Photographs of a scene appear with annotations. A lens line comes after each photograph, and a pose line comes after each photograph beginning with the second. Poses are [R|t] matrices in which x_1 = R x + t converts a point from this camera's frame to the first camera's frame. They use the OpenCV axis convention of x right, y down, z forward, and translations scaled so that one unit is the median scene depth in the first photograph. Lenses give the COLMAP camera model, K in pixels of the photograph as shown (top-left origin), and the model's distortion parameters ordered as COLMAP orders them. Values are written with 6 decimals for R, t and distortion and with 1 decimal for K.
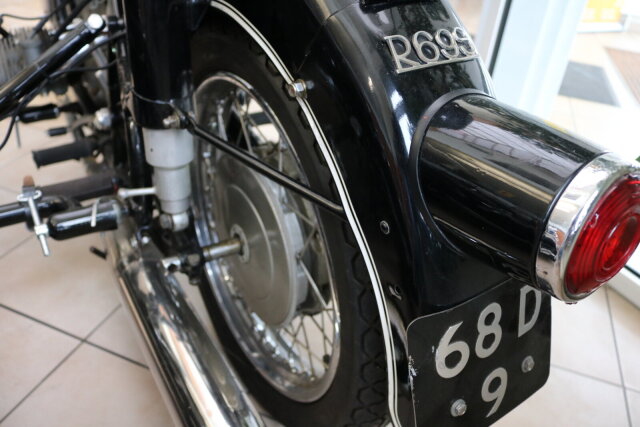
lens RADIAL K [[516.4, 0, 316.3], [0, 516.4, 216.0], [0, 0, 1]] dist [-0.119020, 0.042880]
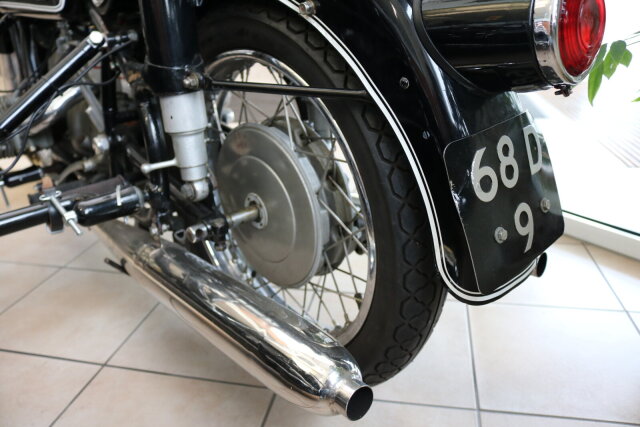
lens RADIAL K [[516.4, 0, 318.7], [0, 516.4, 210.8], [0, 0, 1]] dist [-0.119020, 0.042880]
pose [[0.979624, -0.171670, 0.104239, -0.143529], [0.187977, 0.966476, -0.174896, 0.286954], [-0.070720, 0.190927, 0.979053, -0.061545]]
